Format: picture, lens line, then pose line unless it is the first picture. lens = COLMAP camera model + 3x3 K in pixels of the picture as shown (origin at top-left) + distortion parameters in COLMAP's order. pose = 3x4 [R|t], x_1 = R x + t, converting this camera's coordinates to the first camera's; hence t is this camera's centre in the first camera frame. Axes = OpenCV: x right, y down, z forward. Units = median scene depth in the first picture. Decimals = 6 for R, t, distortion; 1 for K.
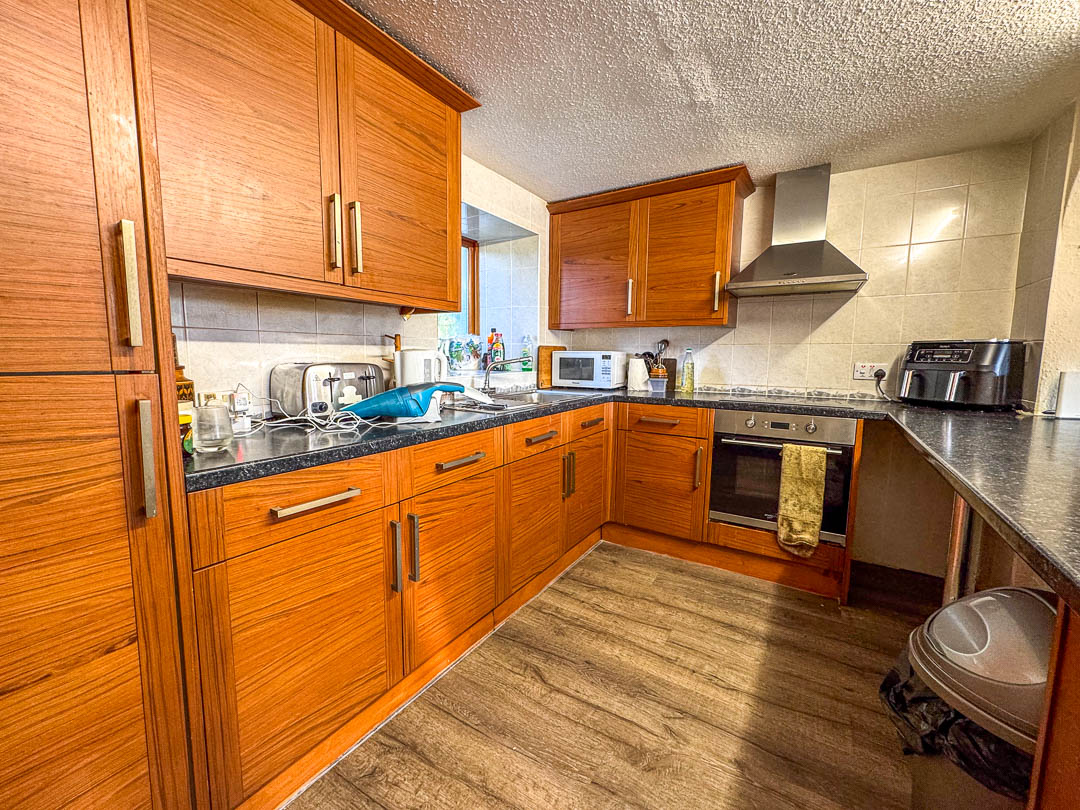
lens RADIAL K [[433.1, 0, 539.8], [0, 433.1, 404.0], [0, 0, 1]] dist [0.000344, 0.000010]
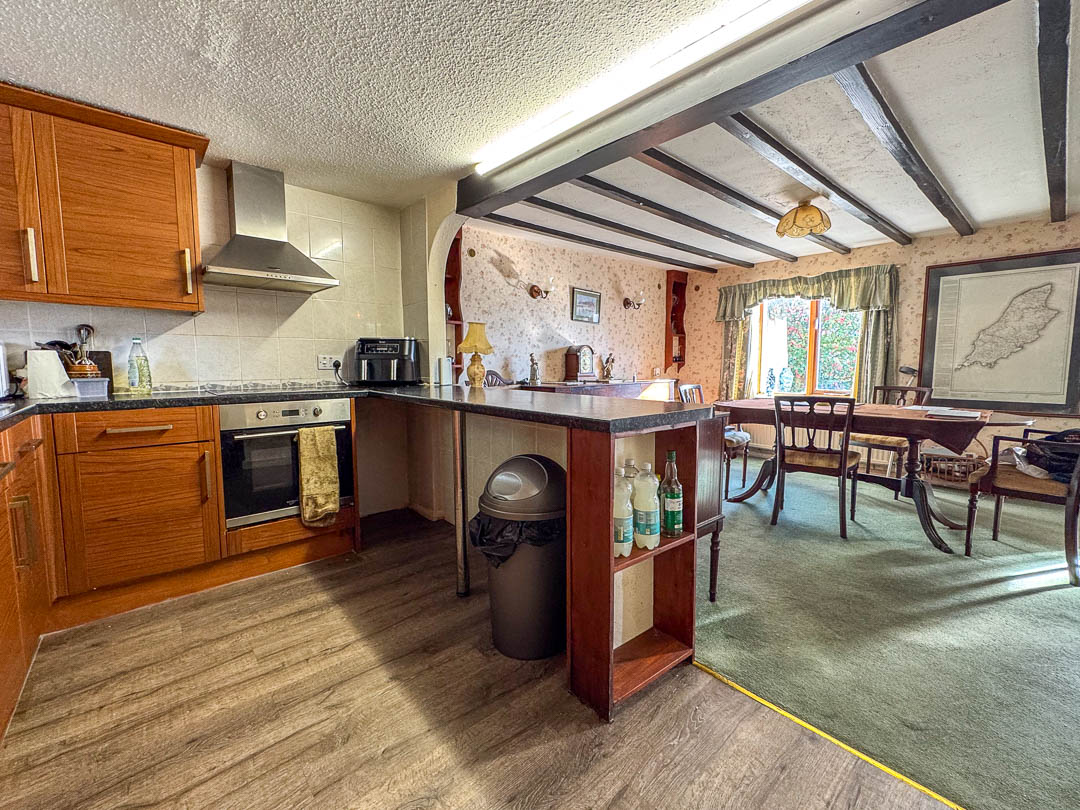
lens RADIAL K [[457.4, 0, 540.0], [0, 457.4, 405.0], [0, 0, 1]] dist [-0.000111, -0.000022]
pose [[0.272034, -0.098528, 0.957230, -0.354742], [0.112982, 0.991135, 0.069909, 0.022205], [-0.955632, 0.089132, 0.280754, 0.116994]]
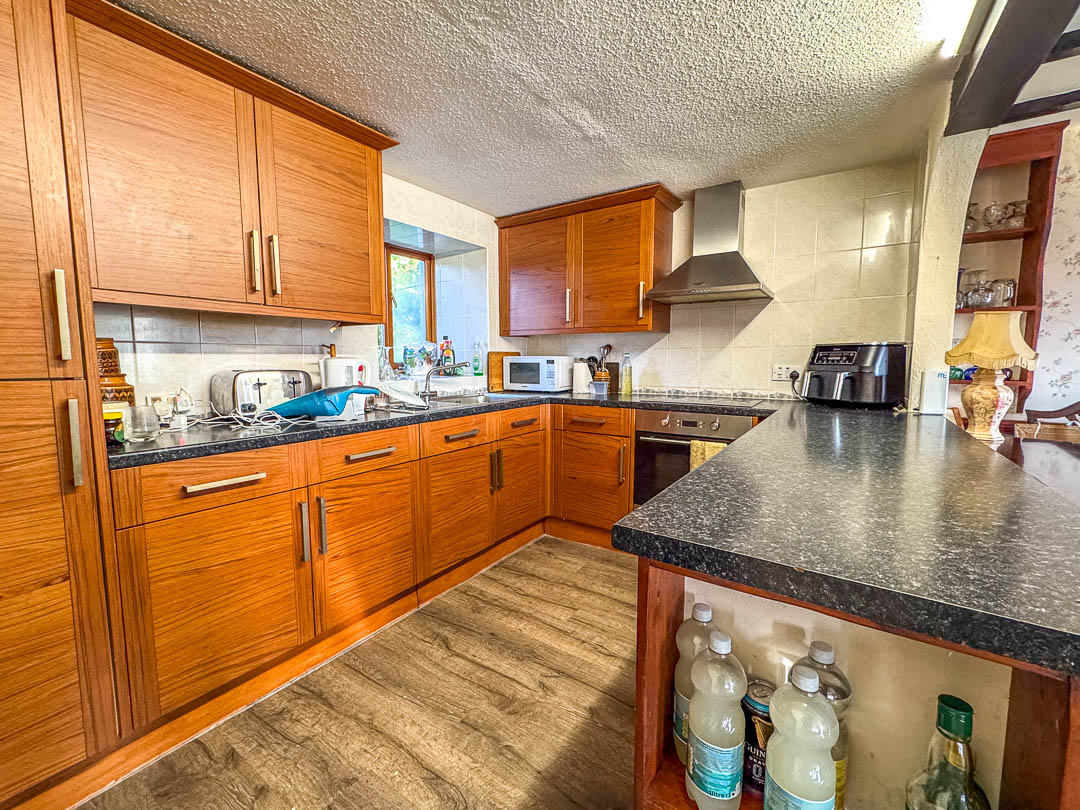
lens RADIAL K [[449.2, 0, 540.3], [0, 449.2, 404.1], [0, 0, 1]] dist [0.001304, -0.000129]
pose [[0.999510, -0.007262, -0.030447, 0.226516], [0.006866, 0.999891, -0.013078, 0.013218], [0.030539, 0.012862, 0.999451, -0.139304]]
